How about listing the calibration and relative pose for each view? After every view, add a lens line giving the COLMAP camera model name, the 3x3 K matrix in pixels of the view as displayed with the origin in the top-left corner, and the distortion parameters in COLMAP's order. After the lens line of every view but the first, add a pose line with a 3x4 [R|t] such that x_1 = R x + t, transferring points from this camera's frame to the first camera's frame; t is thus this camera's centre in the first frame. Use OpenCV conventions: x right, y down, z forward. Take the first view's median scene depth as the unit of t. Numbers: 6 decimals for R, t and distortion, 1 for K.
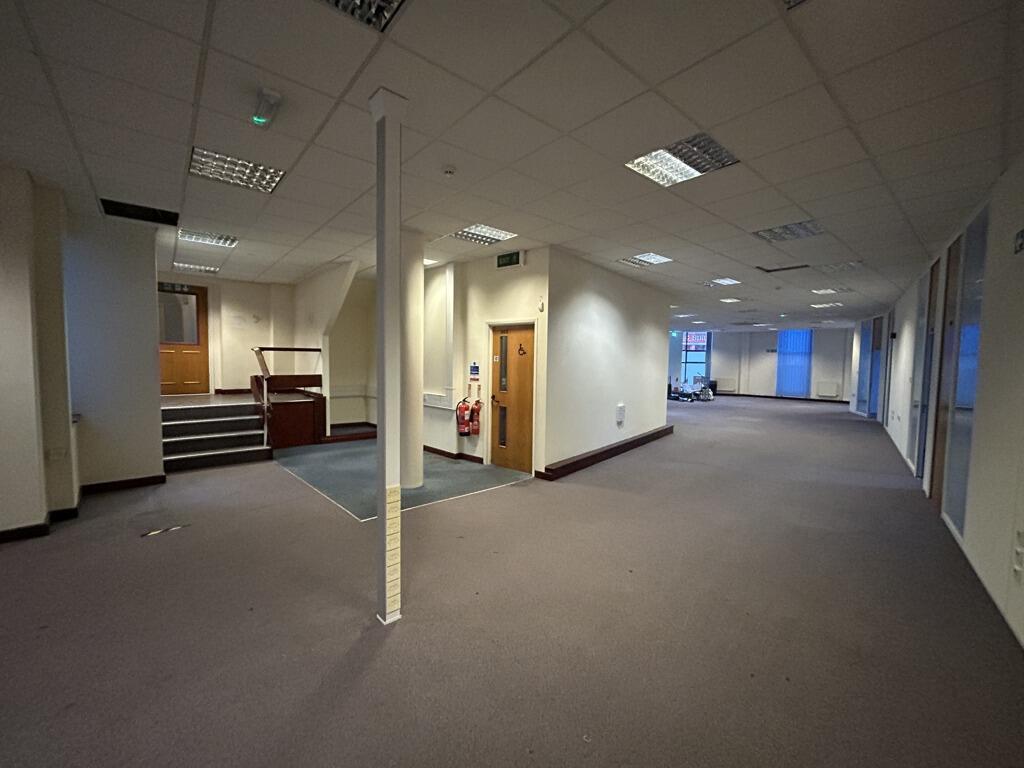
lens RADIAL K [[410.5, 0, 510.1], [0, 410.5, 382.1], [0, 0, 1]] dist [-0.004102, -0.000483]
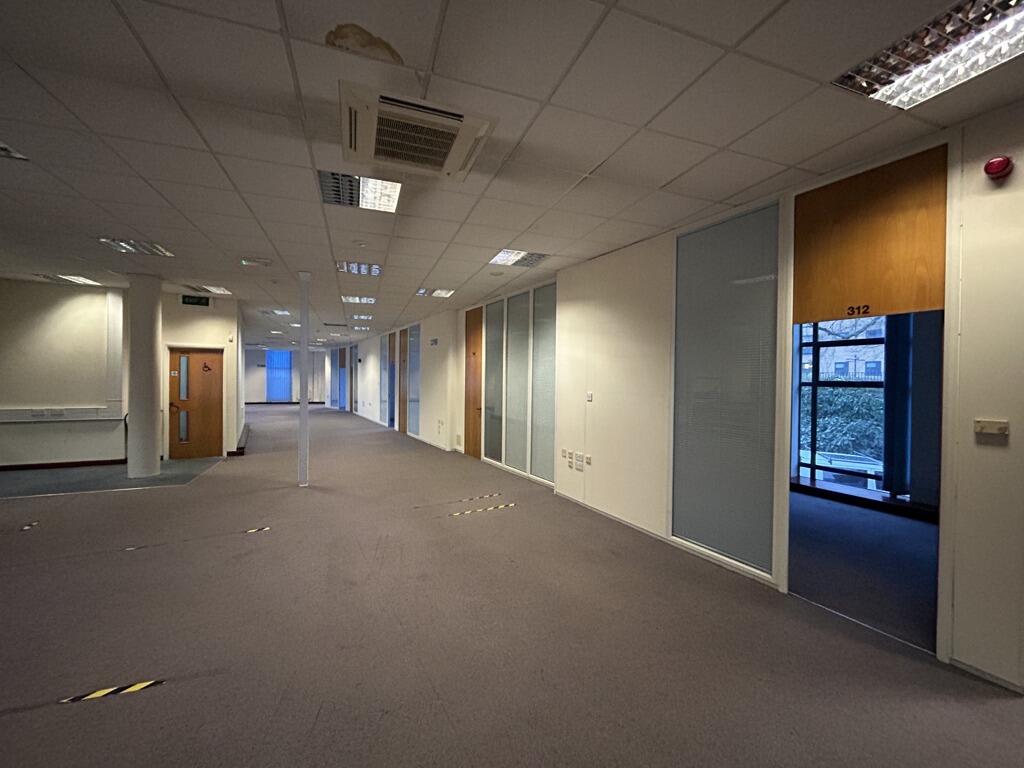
lens RADIAL K [[410.5, 0, 510.1], [0, 410.5, 382.1], [0, 0, 1]] dist [-0.004102, -0.000483]
pose [[0.348749, -0.016710, 0.937067, -0.846678], [0.044795, 0.998996, 0.001143, 0.014024], [-0.936145, 0.041577, 0.349148, -0.399332]]
